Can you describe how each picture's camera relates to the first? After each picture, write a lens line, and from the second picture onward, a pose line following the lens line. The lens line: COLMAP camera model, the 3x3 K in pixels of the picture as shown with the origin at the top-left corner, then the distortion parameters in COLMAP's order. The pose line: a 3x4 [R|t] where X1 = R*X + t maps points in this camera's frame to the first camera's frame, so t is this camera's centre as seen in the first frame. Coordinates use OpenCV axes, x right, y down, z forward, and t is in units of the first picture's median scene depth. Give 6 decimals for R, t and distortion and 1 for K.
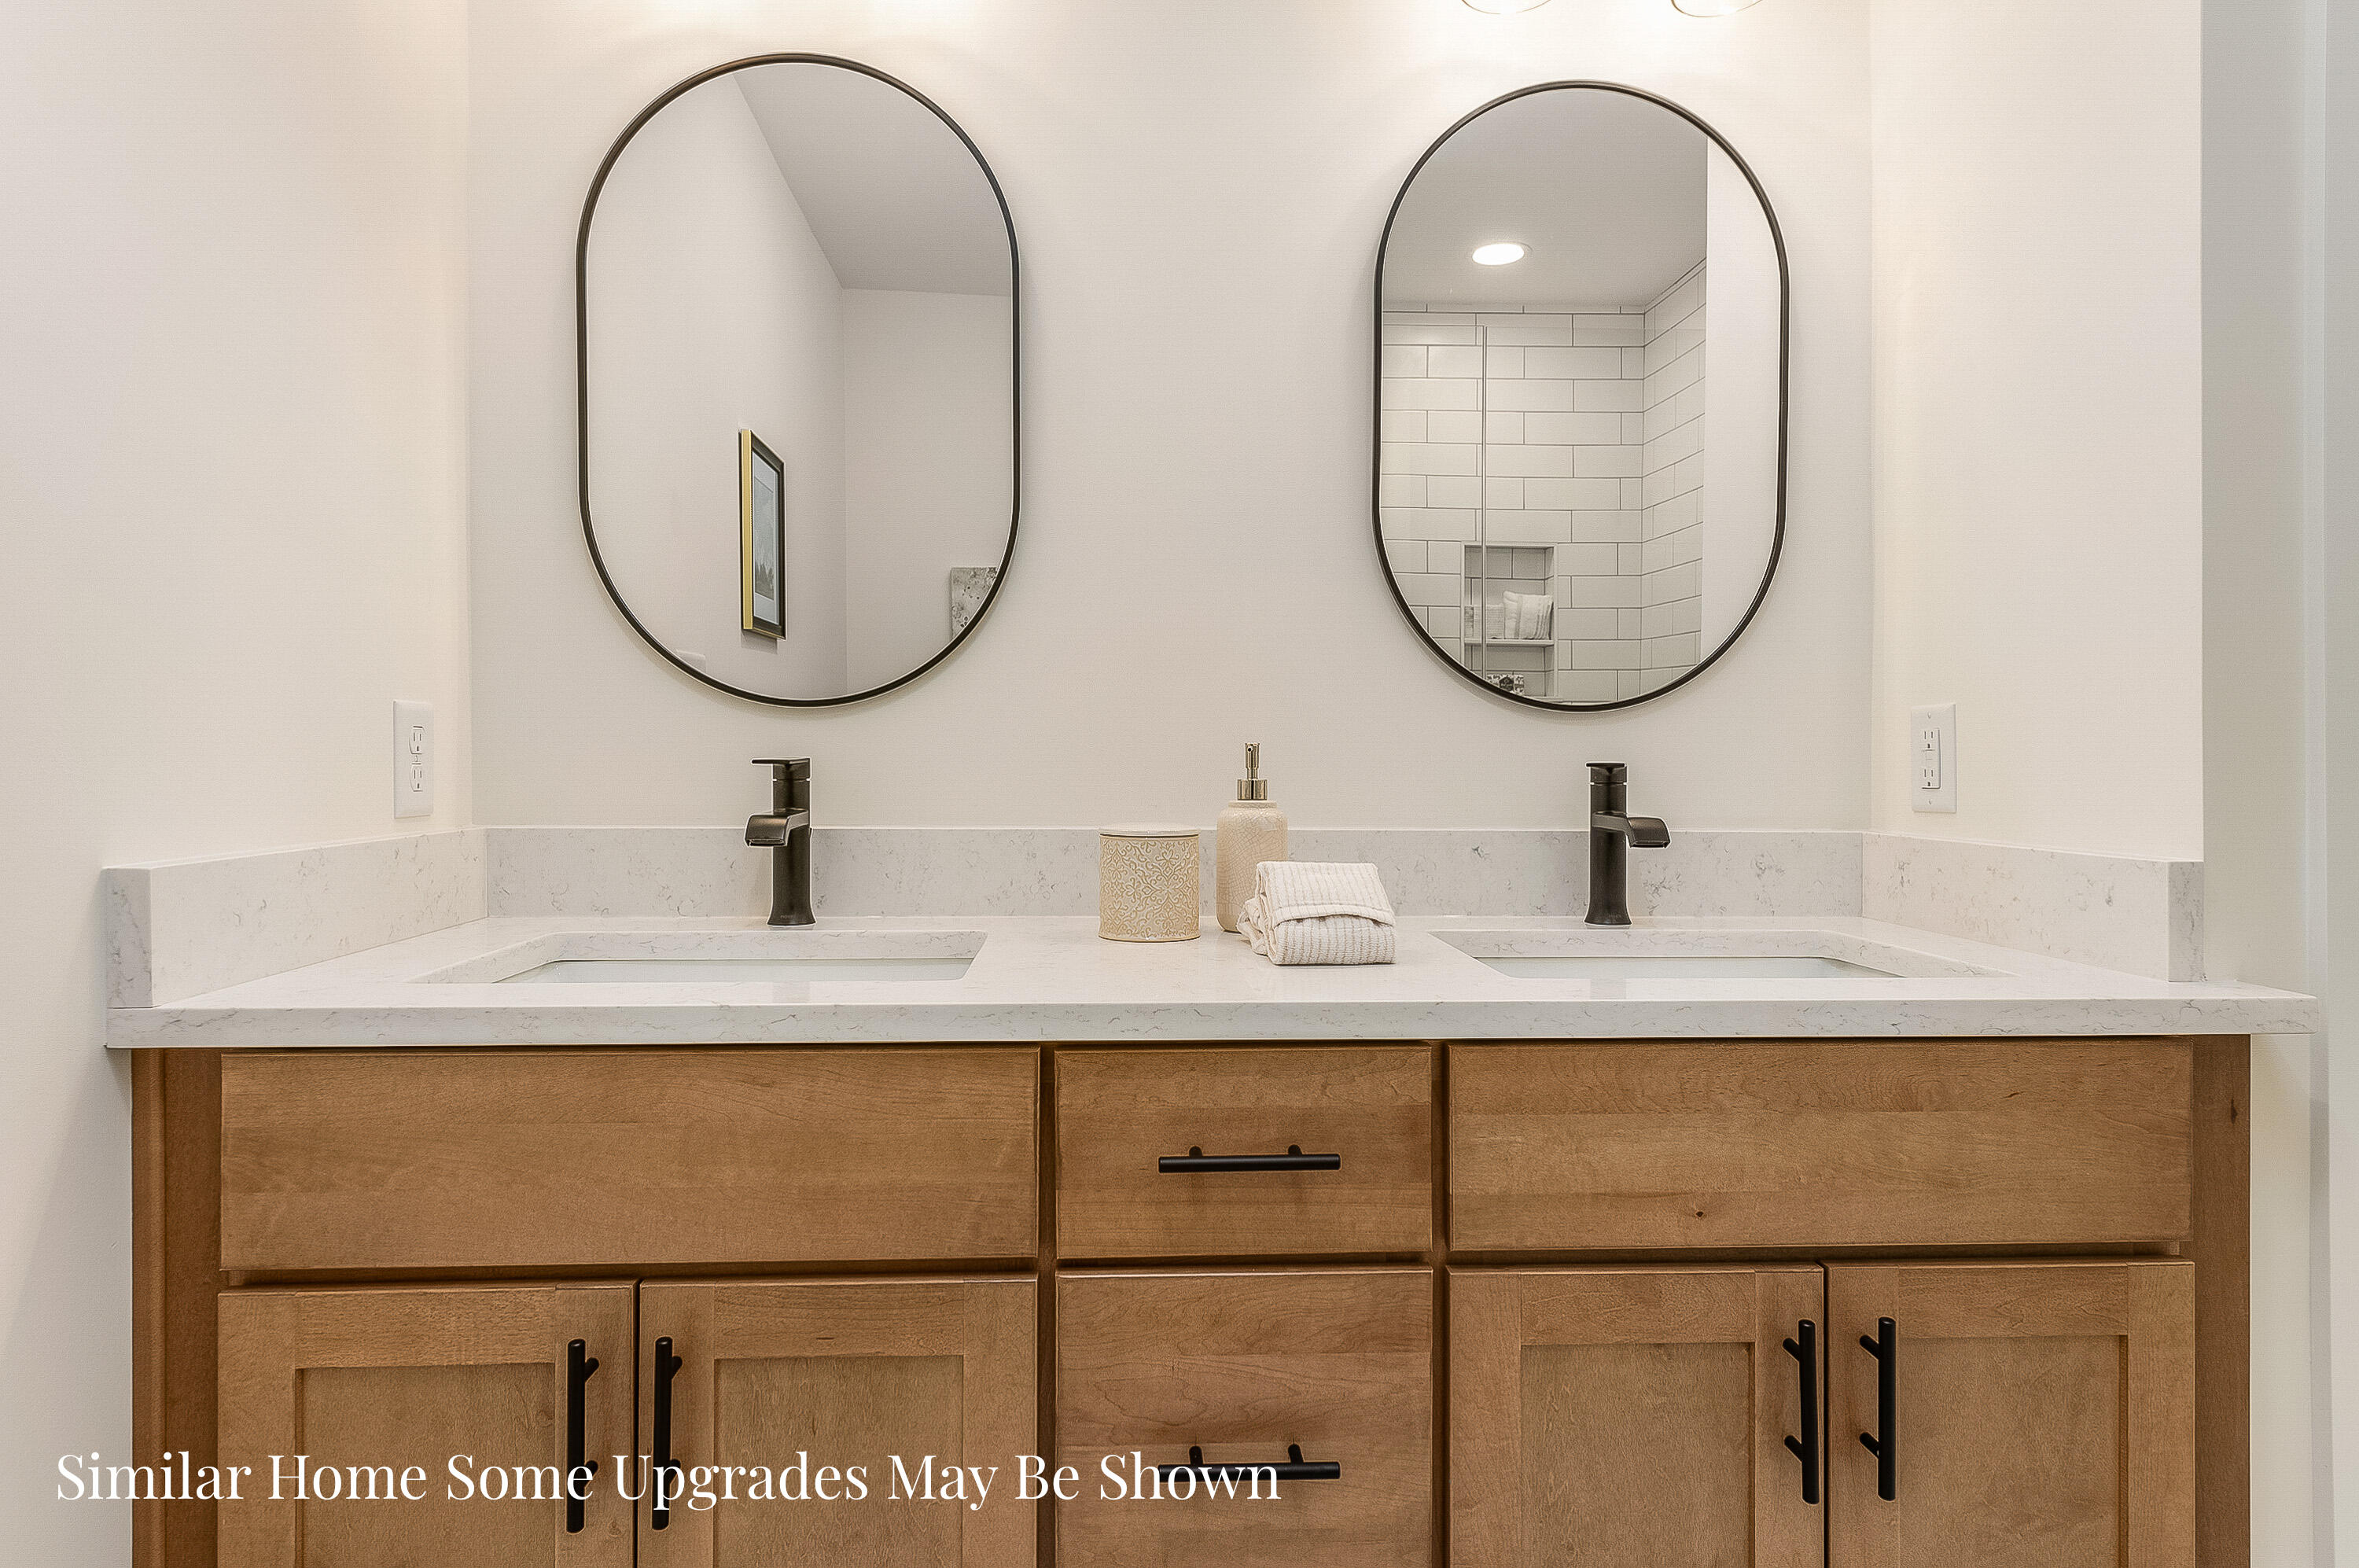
lens RADIAL K [[1331.9, 0, 1180.0], [0, 1331.9, 761.9], [0, 0, 1]] dist [0.006775, 0.000692]
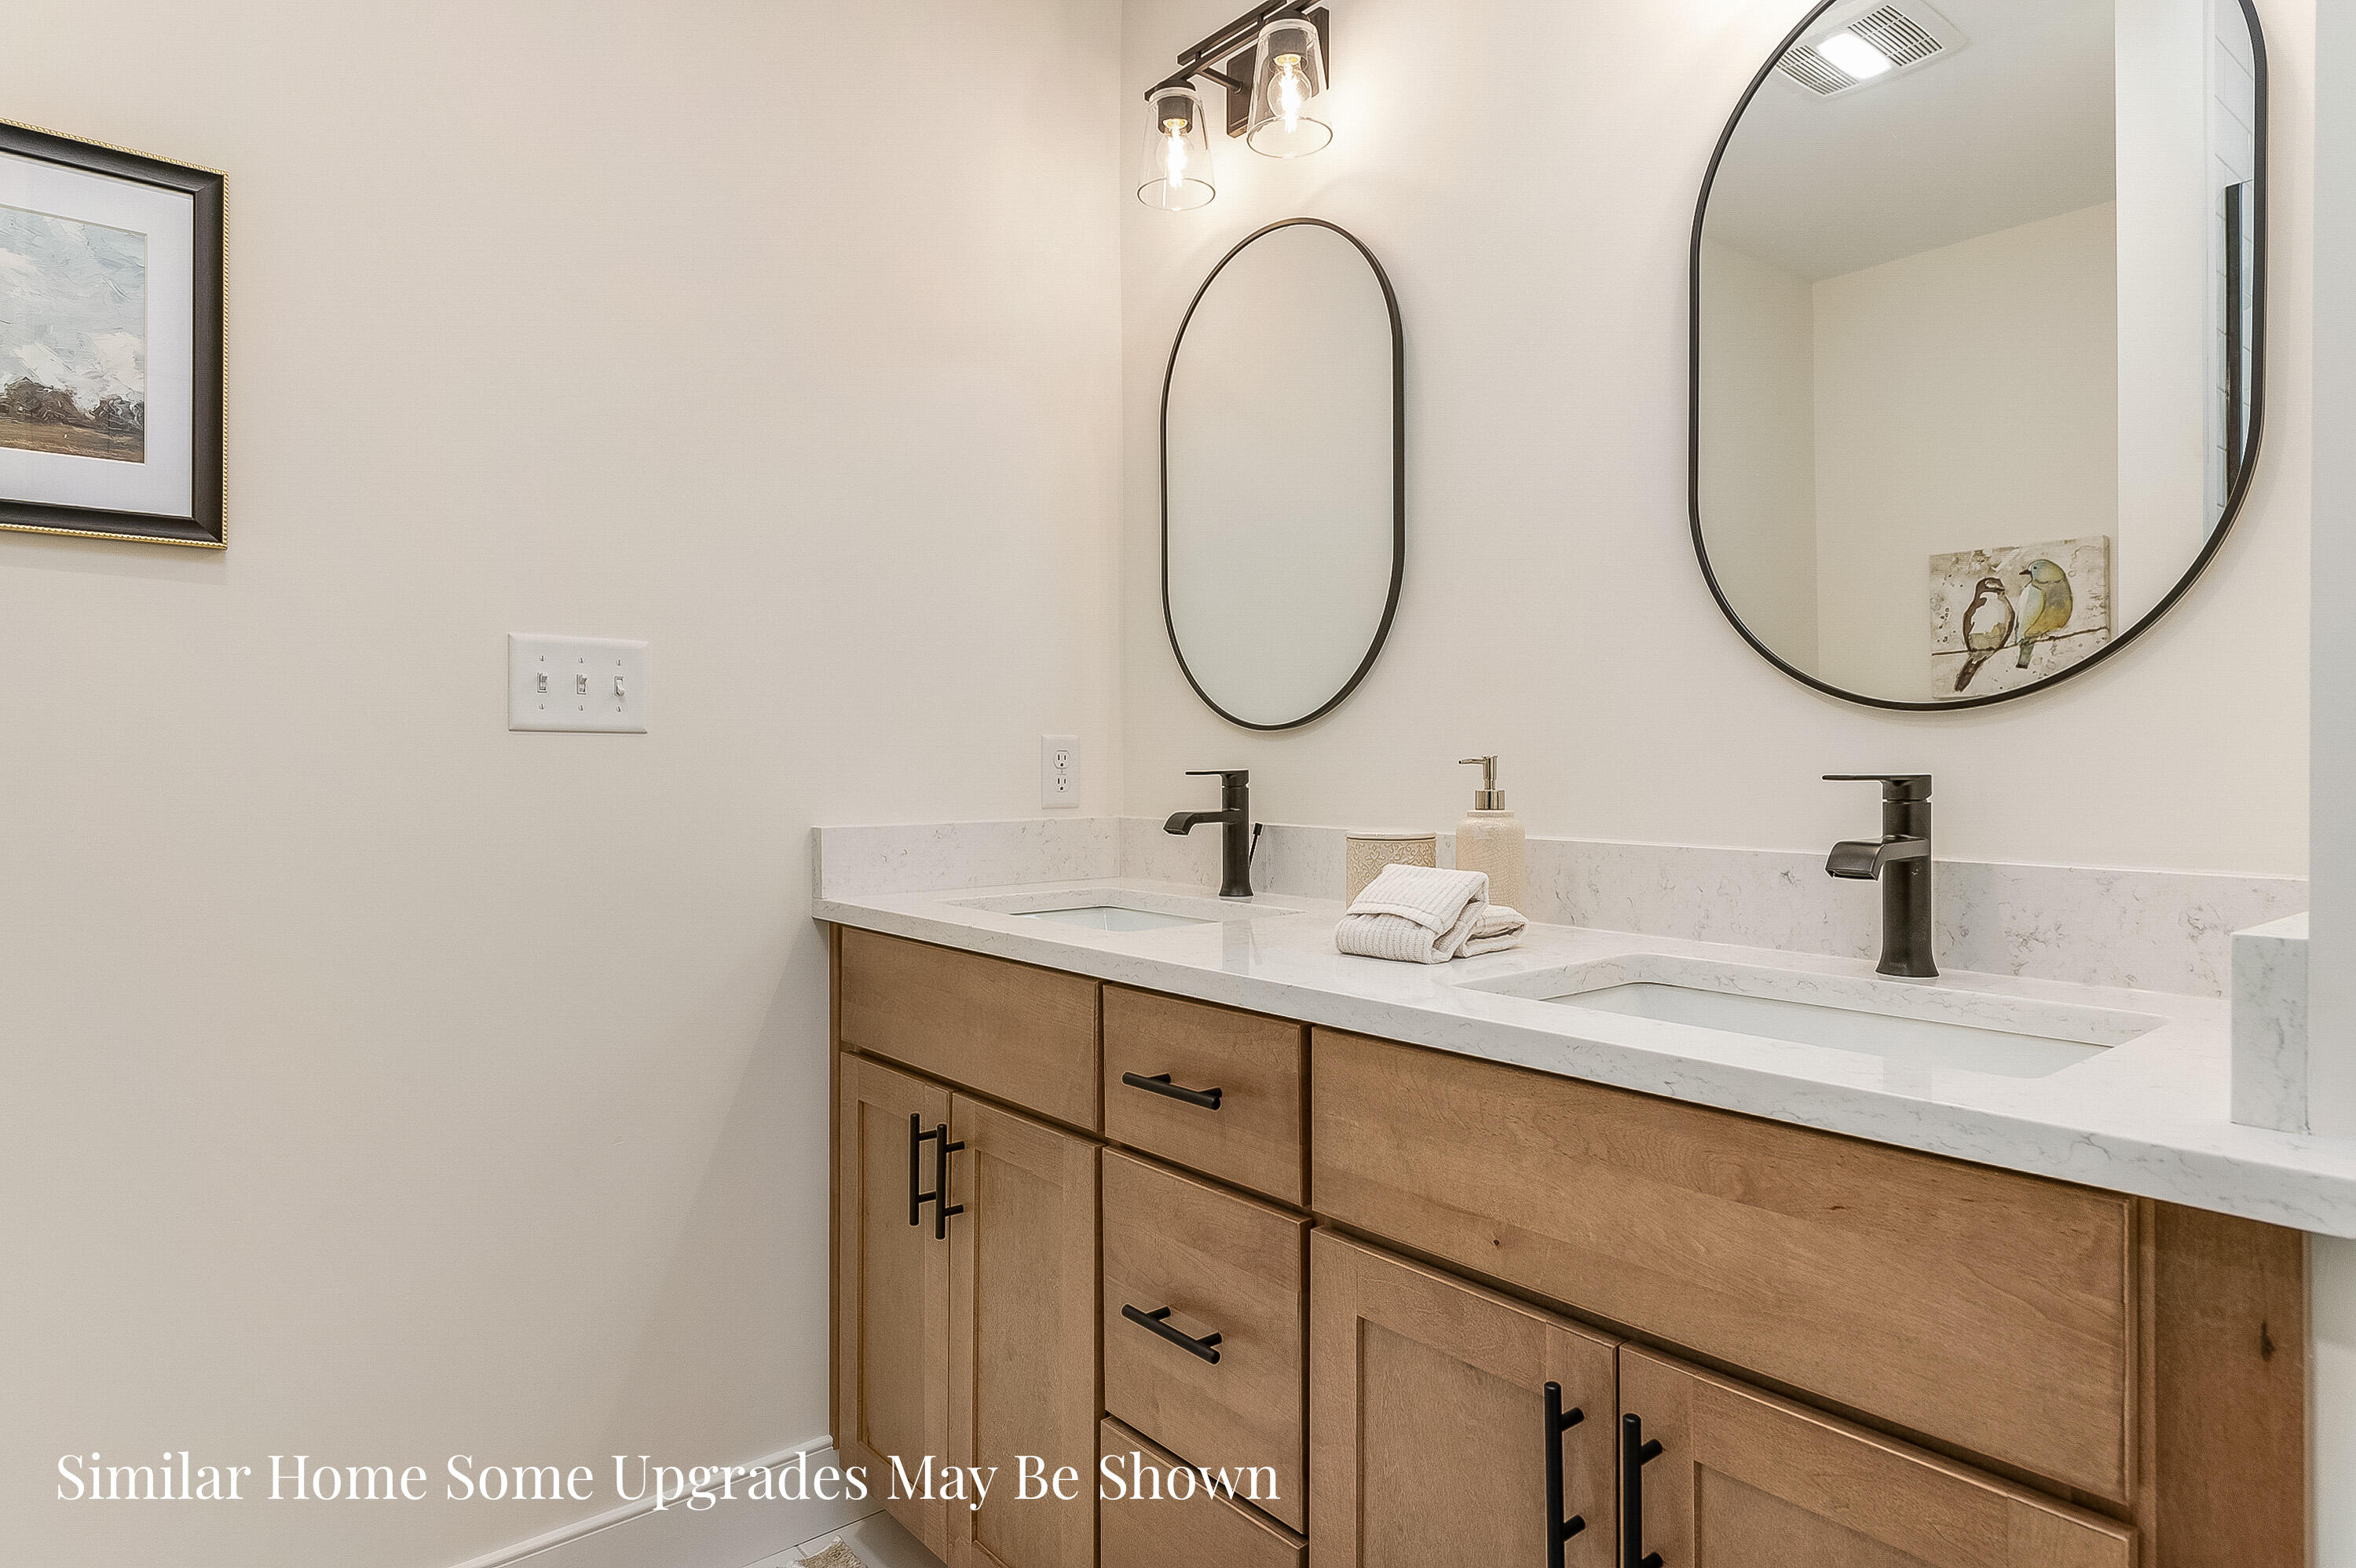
lens RADIAL K [[1330.1, 0, 1178.5], [0, 1330.1, 761.9], [0, 0, 1]] dist [0.006775, 0.000692]
pose [[0.595311, -0.005835, -0.803474, 1.029629], [0.000697, 0.999977, -0.006745, -0.003190], [0.803495, 0.003456, 0.595301, 0.239155]]
